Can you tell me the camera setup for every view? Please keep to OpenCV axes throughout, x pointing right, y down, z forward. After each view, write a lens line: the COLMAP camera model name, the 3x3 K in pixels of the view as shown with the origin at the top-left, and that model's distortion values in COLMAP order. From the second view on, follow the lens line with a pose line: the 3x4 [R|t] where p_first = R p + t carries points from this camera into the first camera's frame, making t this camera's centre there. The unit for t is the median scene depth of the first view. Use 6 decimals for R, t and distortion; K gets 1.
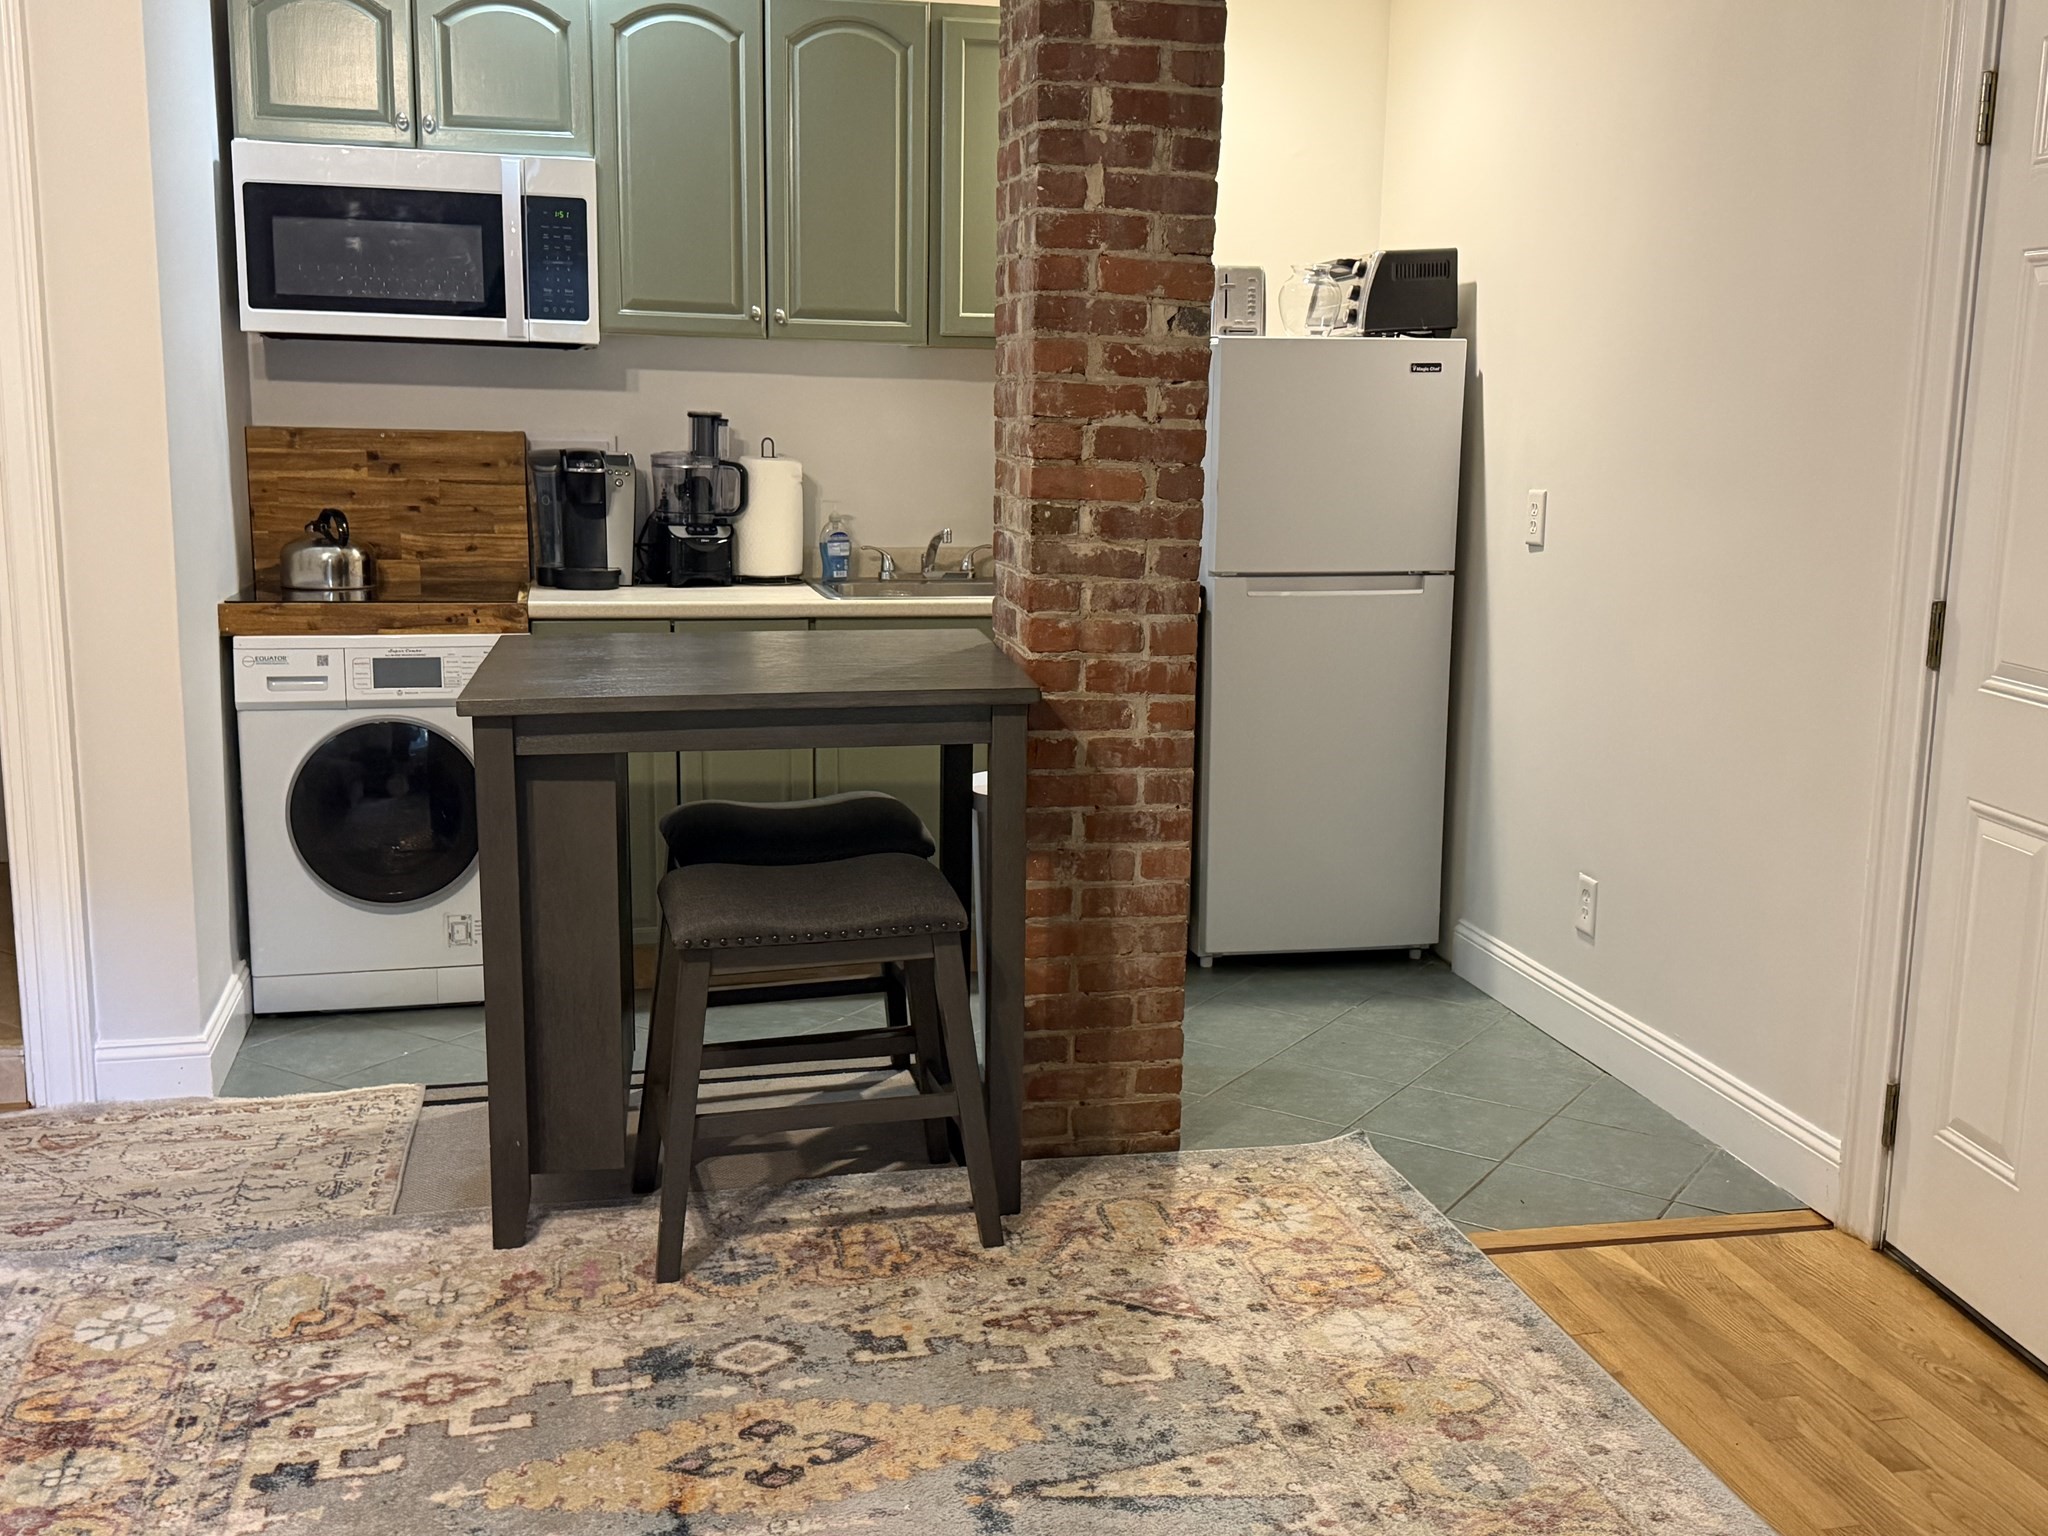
lens RADIAL K [[2026.1, 0, 1024.0], [0, 2026.1, 768.0], [0, 0, 1]] dist [0.204295, -0.463786]
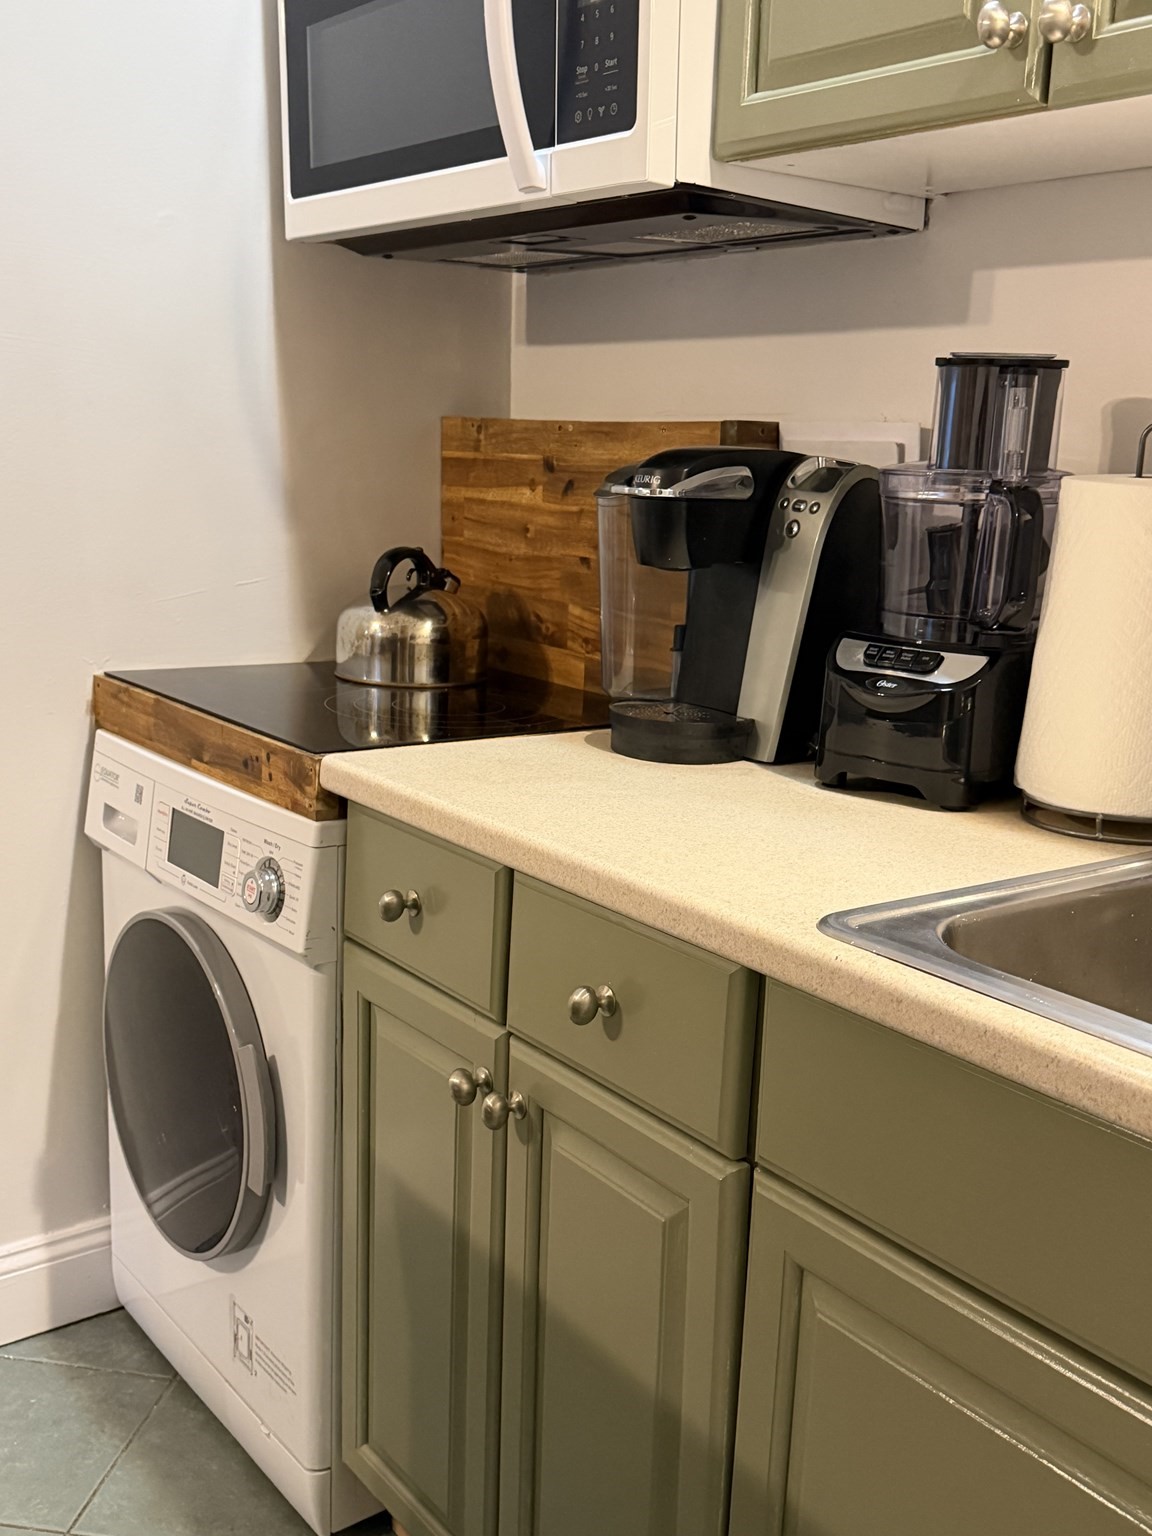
lens RADIAL K [[1519.6, 0, 576.0], [0, 1519.6, 768.0], [0, 0, 1]] dist [0.204295, -0.463786]
pose [[0.401360, 0.184965, -0.897050, 0.090529], [-0.190337, 0.974860, 0.115847, -0.125677], [0.895925, 0.124246, 0.426475, 0.875394]]
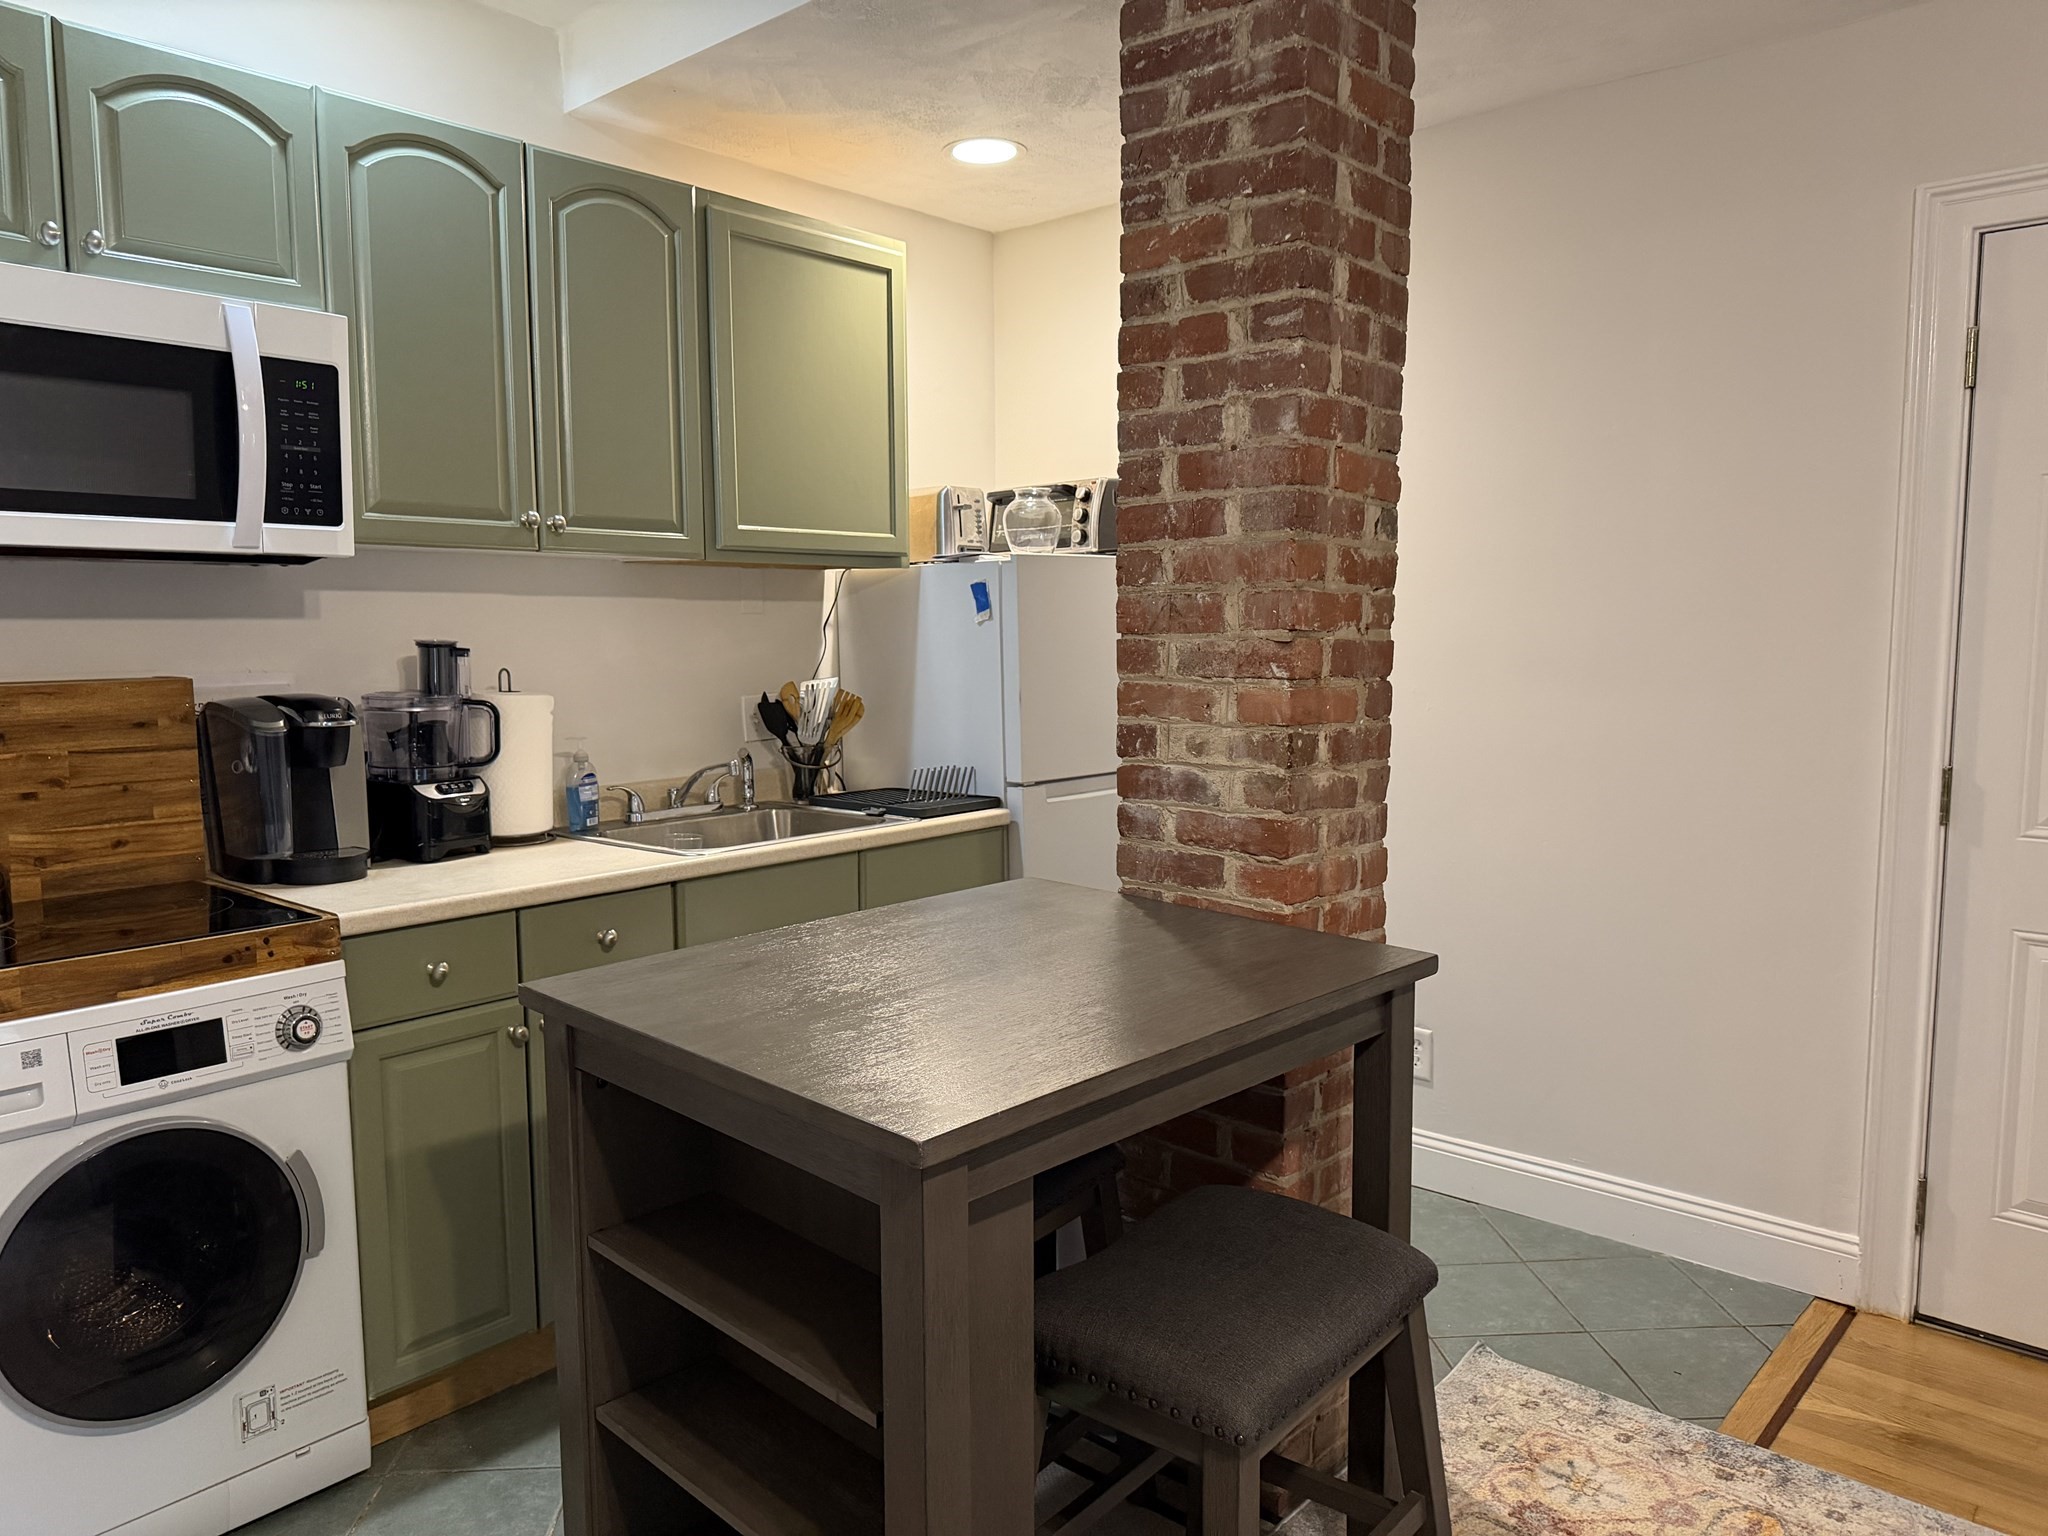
lens RADIAL K [[1449.6, 0, 1024.0], [0, 1449.6, 768.0], [0, 0, 1]] dist [0.042349, -0.046798]
pose [[0.807429, -0.081630, 0.584290, -0.330529], [0.124318, 0.991685, -0.033248, -0.082550], [-0.576717, 0.099484, 0.810864, 0.438075]]
